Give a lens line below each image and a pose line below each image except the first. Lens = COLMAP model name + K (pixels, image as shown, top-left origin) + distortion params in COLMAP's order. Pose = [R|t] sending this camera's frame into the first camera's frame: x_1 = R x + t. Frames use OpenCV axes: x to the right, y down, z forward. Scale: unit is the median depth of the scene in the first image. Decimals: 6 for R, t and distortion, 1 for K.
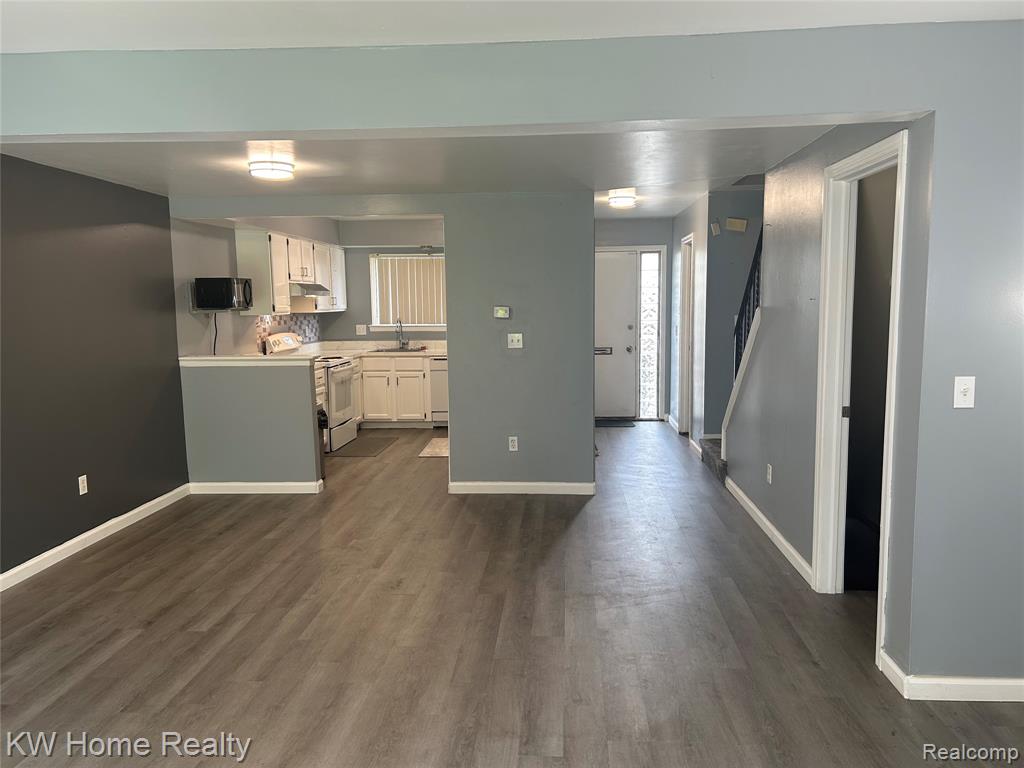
lens RADIAL K [[769.1, 0, 516.2], [0, 769.1, 386.6], [0, 0, 1]] dist [0.124689, -0.159482]
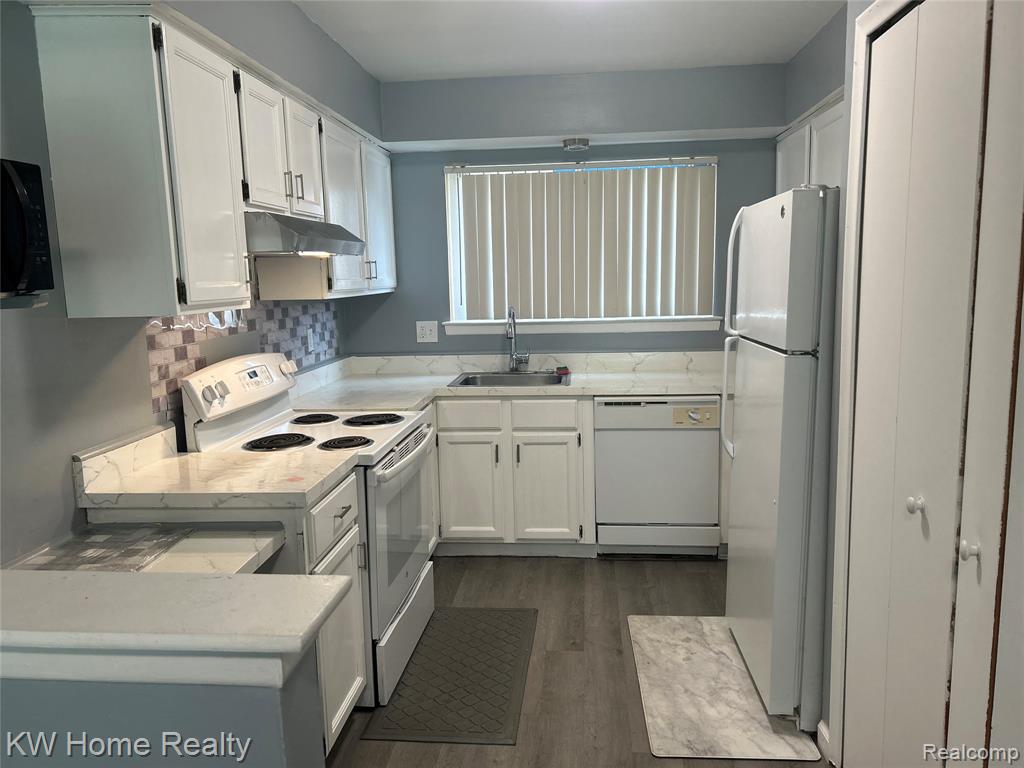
lens RADIAL K [[769.1, 0, 516.2], [0, 769.1, 386.6], [0, 0, 1]] dist [0.124689, -0.159482]
pose [[0.999724, -0.007722, -0.022177, -0.145947], [0.008495, 0.999352, 0.034982, -0.060094], [0.021893, -0.035161, 0.999142, 0.570977]]
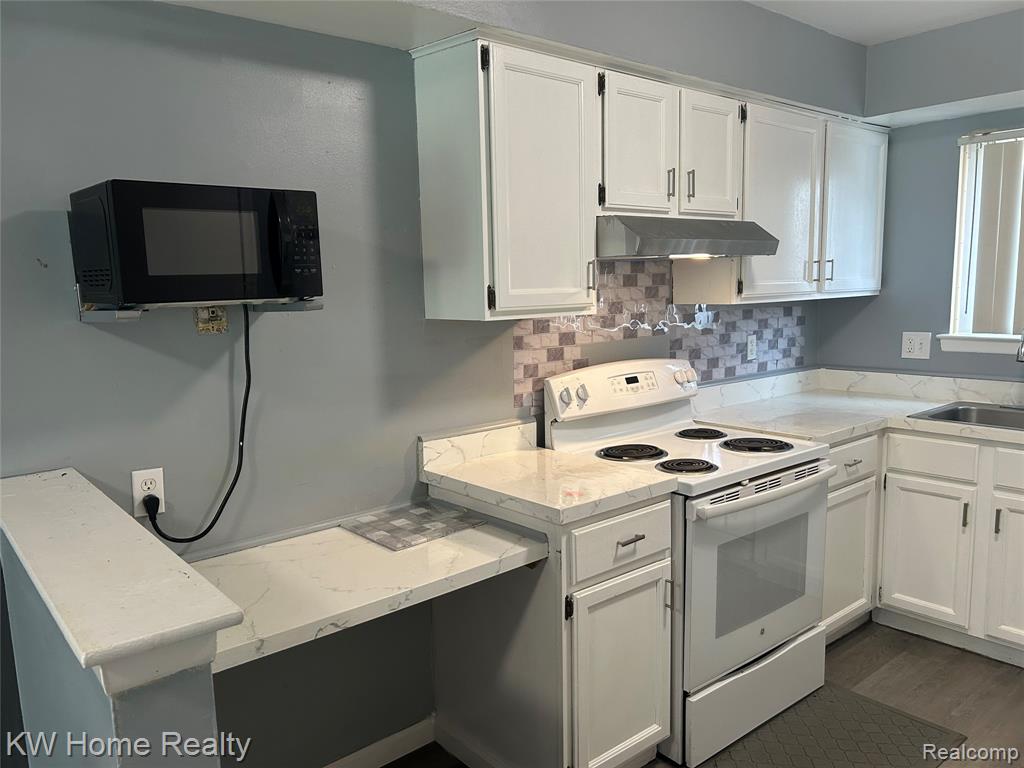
lens RADIAL K [[773.5, 0, 508.8], [0, 773.5, 389.4], [0, 0, 1]] dist [0.062767, -0.079044]
pose [[0.697933, 0.095707, -0.709739, -0.071542], [-0.067887, 0.995409, 0.067472, -0.069007], [0.712938, 0.001091, 0.701226, 0.635156]]
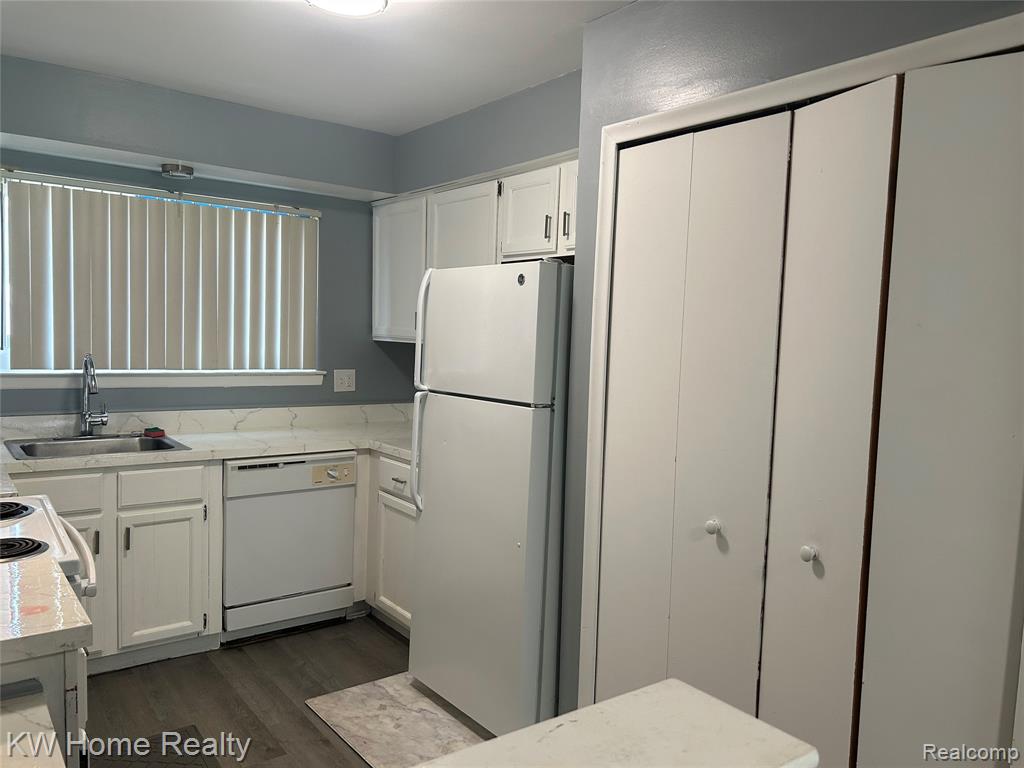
lens RADIAL K [[773.5, 0, 508.8], [0, 773.5, 389.4], [0, 0, 1]] dist [0.062767, -0.079044]
pose [[0.755590, -0.010271, 0.654964, -0.254957], [0.028247, 0.999458, -0.016914, -0.063223], [-0.654435, 0.031281, 0.755471, 0.624562]]
